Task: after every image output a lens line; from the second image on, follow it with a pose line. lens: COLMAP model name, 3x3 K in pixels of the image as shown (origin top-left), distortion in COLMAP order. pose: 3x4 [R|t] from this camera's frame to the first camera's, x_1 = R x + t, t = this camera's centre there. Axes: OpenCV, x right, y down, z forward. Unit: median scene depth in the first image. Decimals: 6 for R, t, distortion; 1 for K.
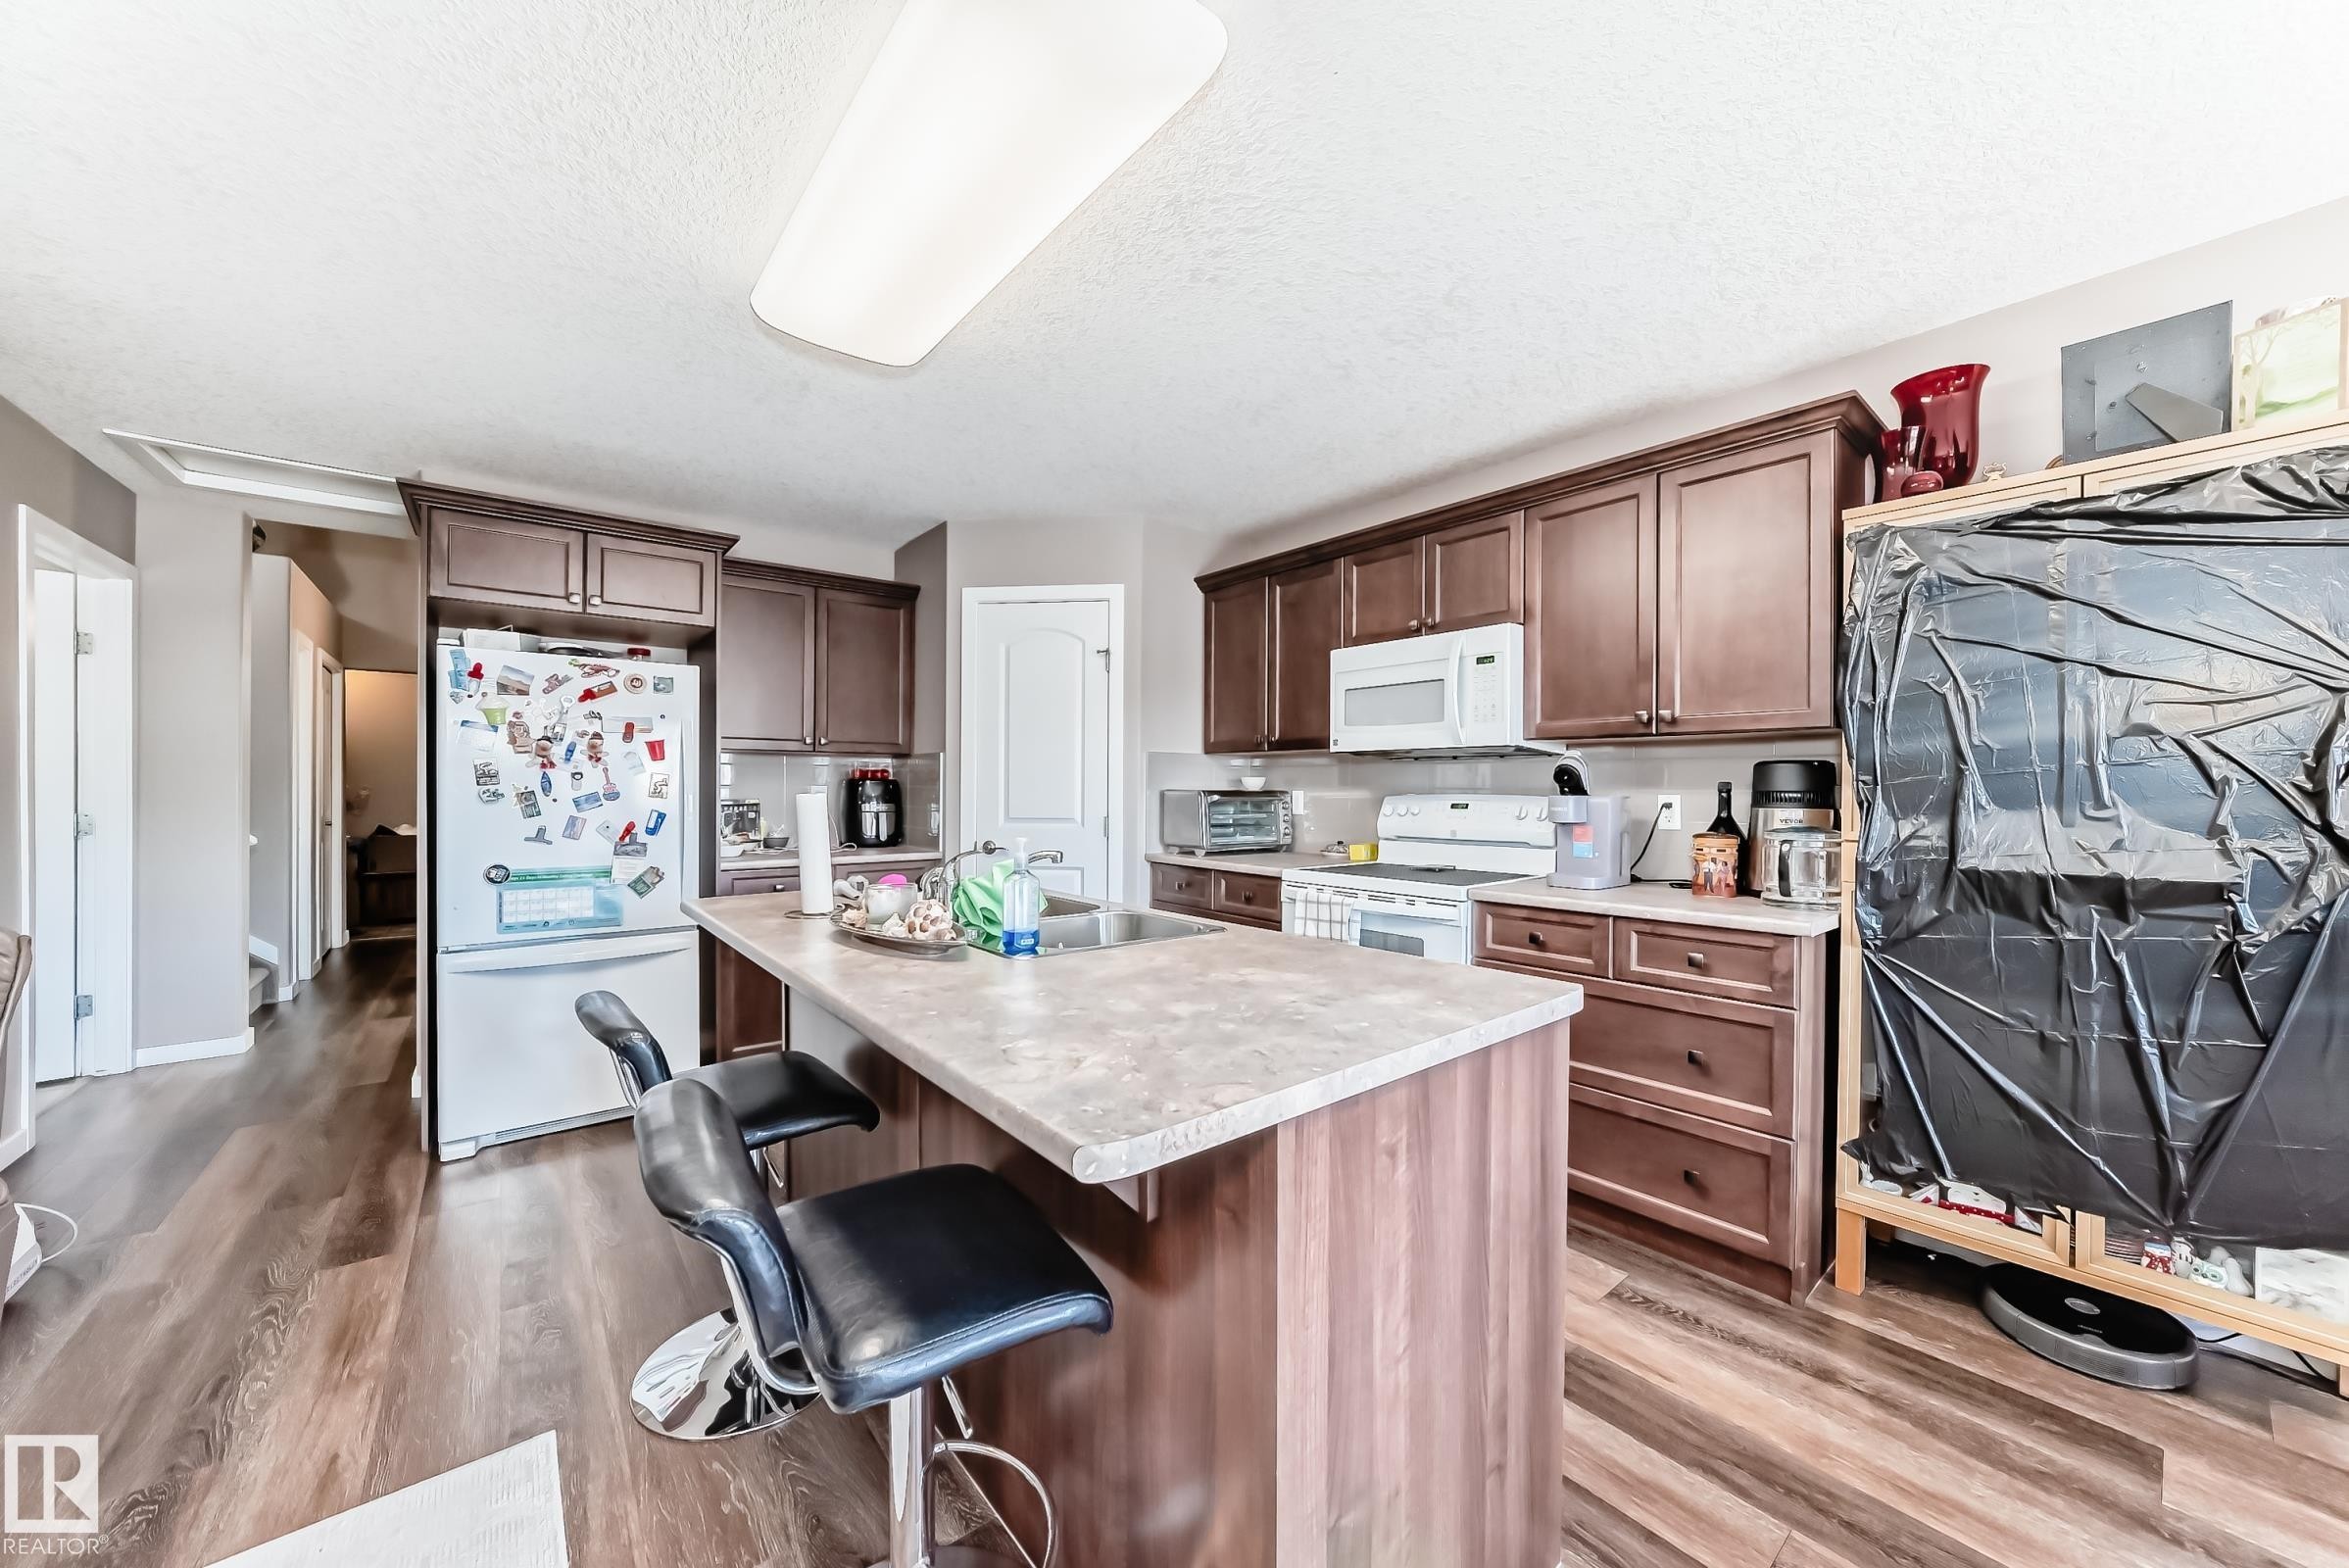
lens RADIAL K [[840.0, 0, 1181.4], [0, 840.0, 790.9], [0, 0, 1]] dist [-0.027459, 0.008296]
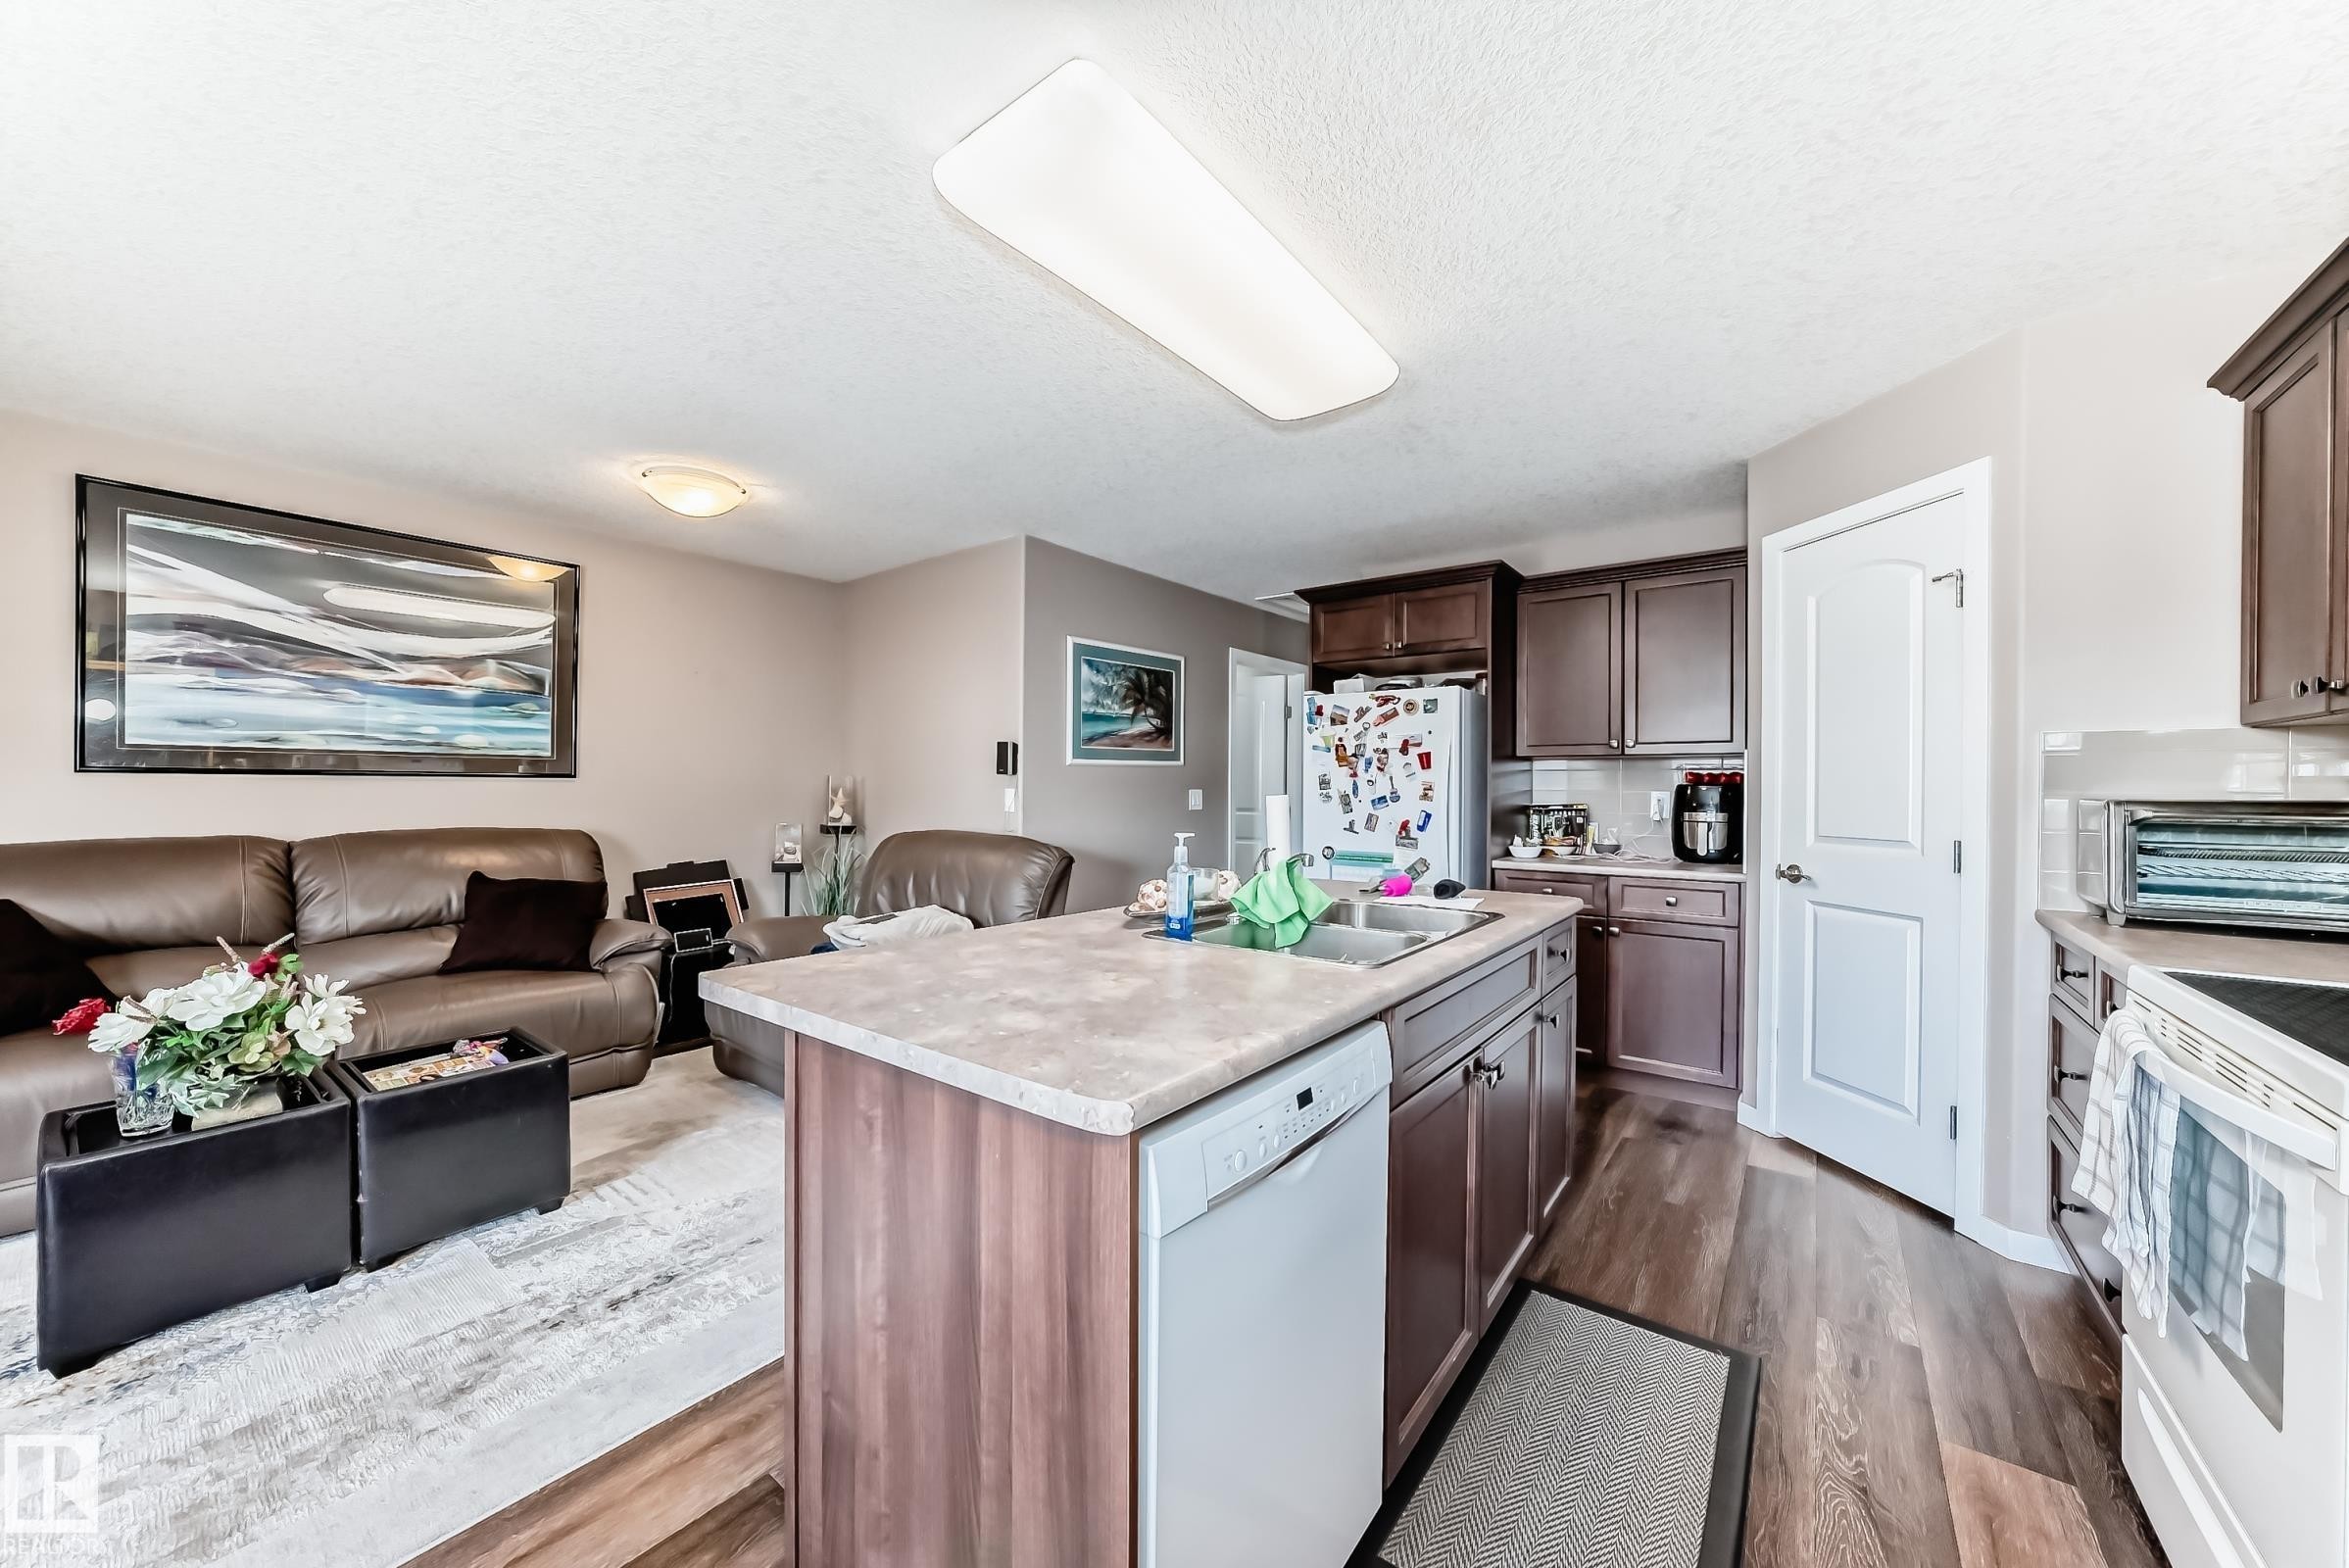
lens RADIAL K [[840.0, 0, 1181.4], [0, 840.0, 790.9], [0, 0, 1]] dist [-0.027459, 0.008296]
pose [[0.232128, 0.000177, -0.972685, 0.549577], [-0.009867, 0.999949, -0.002173, 0.000768], [0.972635, 0.010102, 0.232118, 0.448572]]
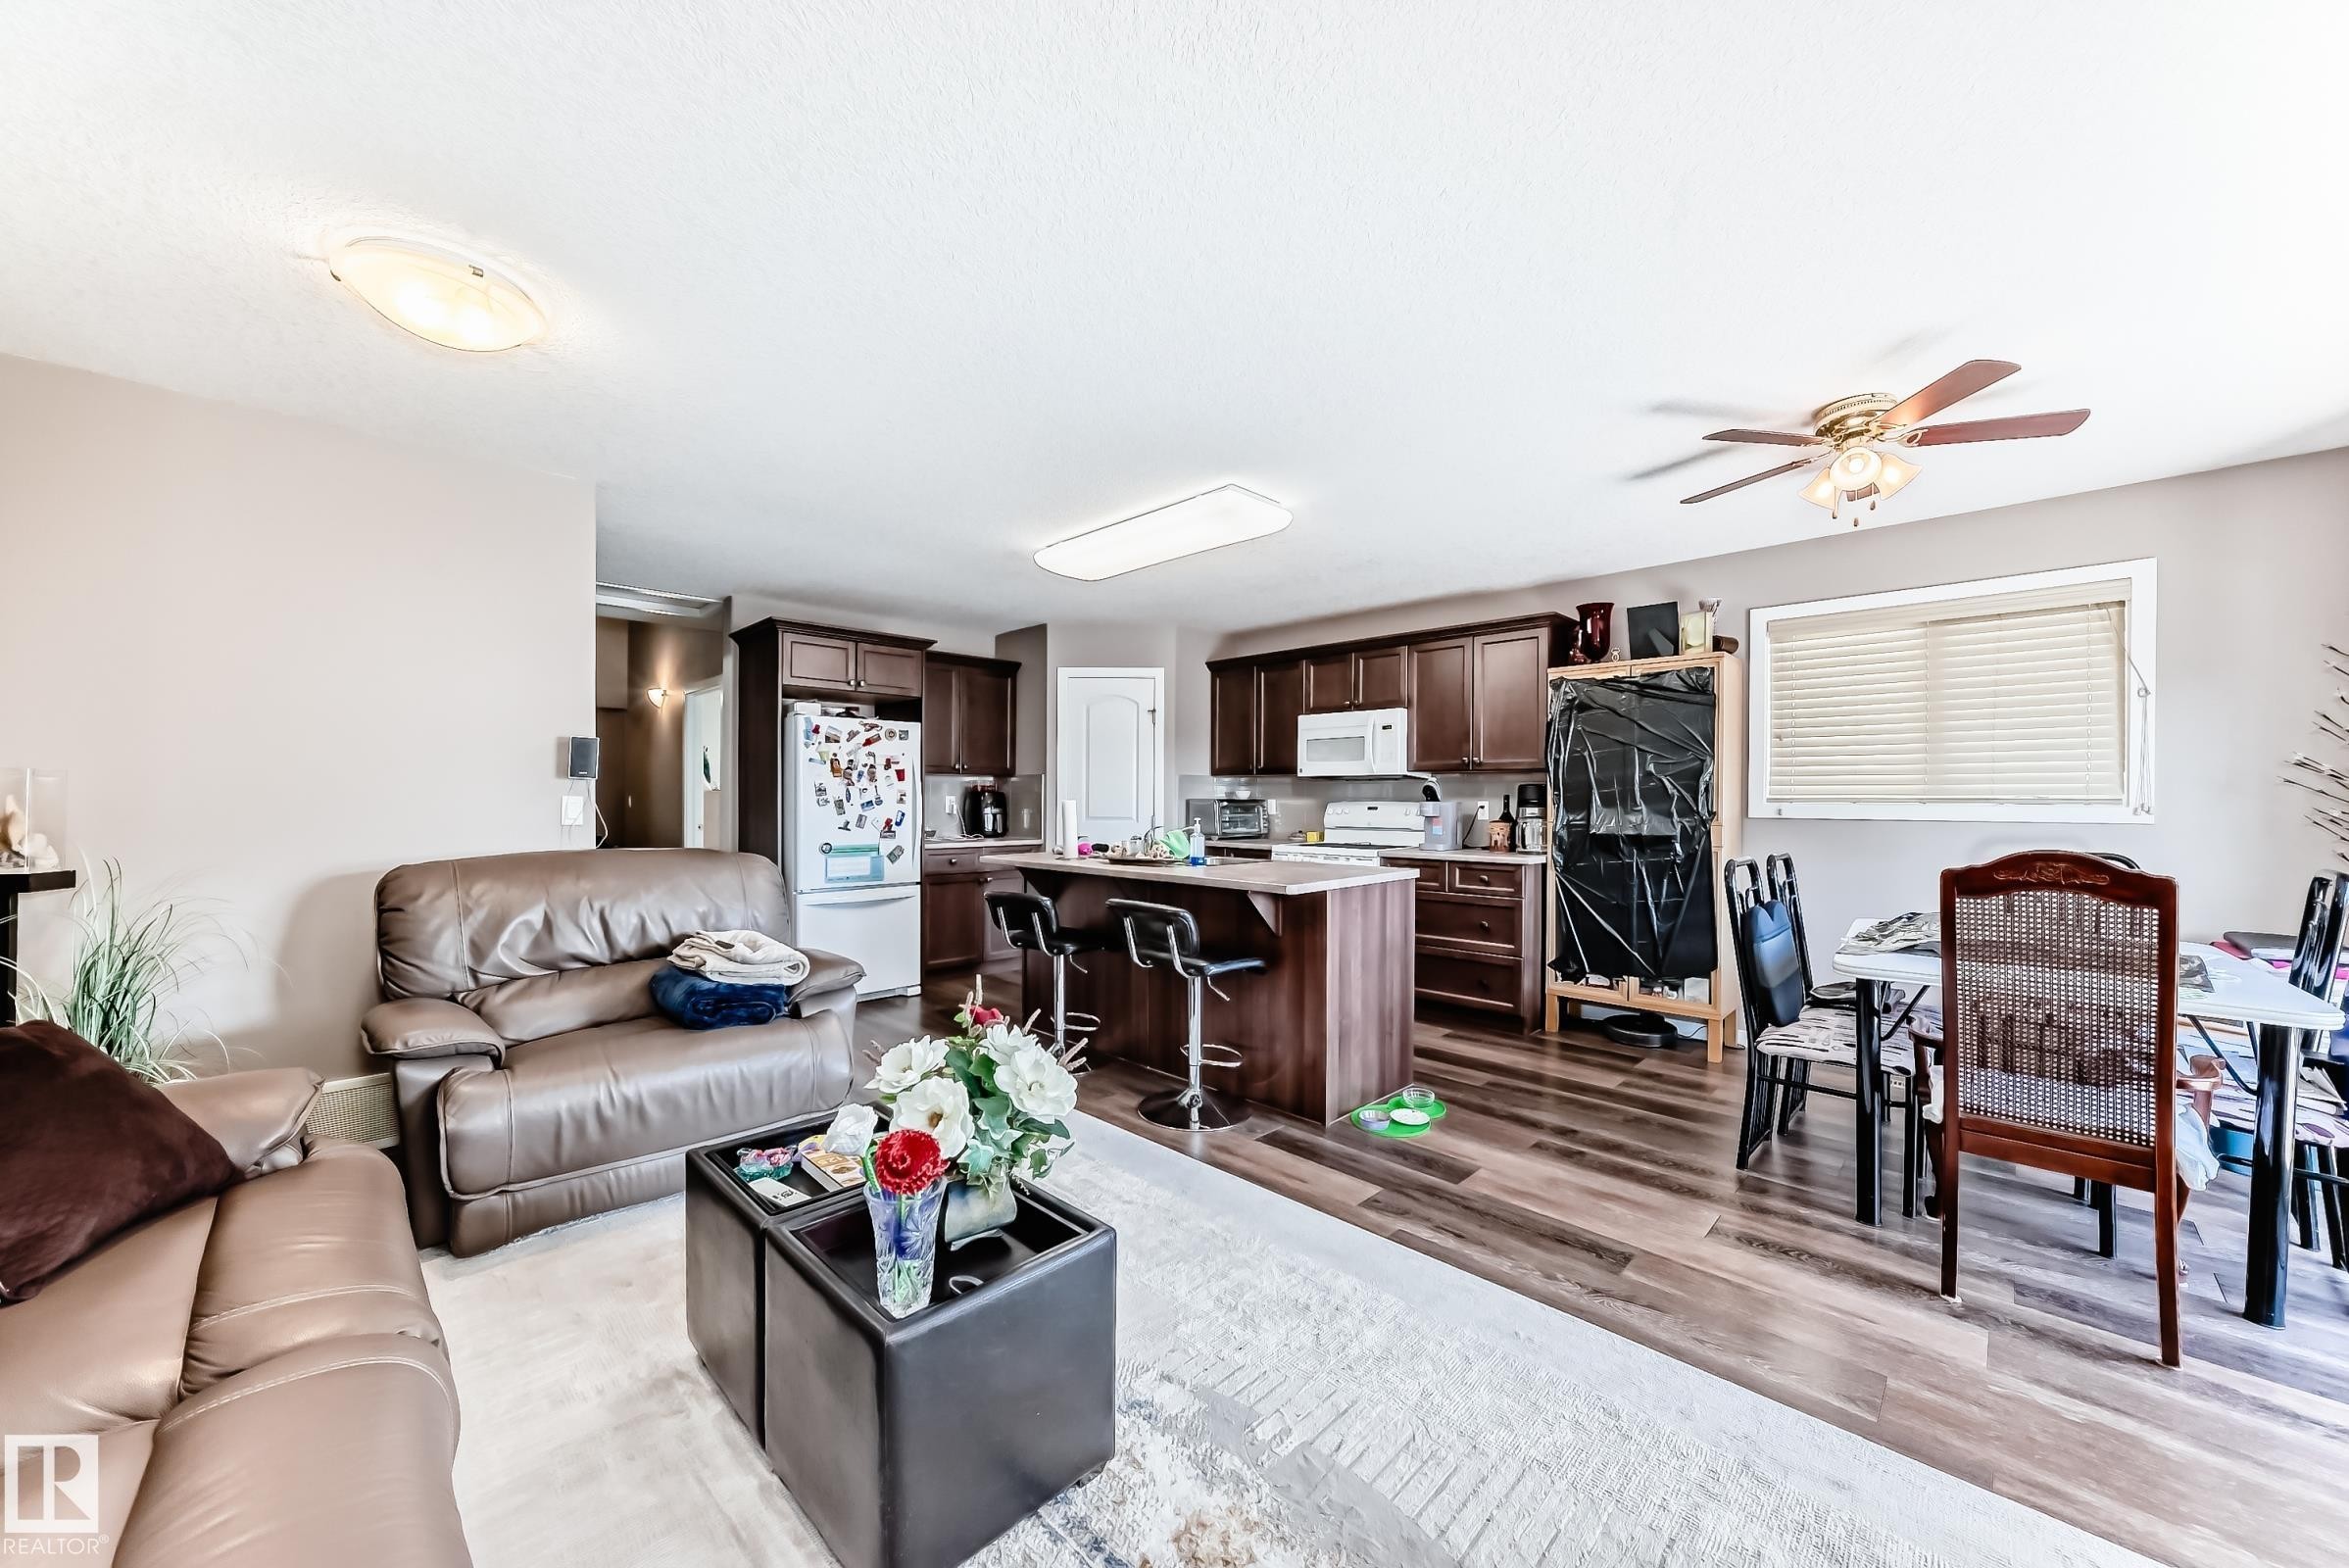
lens RADIAL K [[849.0, 0, 1177.3], [0, 849.0, 800.8], [0, 0, 1]] dist [-0.000687, -0.000048]
pose [[0.995082, -0.000289, 0.099053, -0.299029], [0.000300, 1.000000, -0.000104, 0.003566], [-0.099053, 0.000134, 0.995082, -0.867035]]
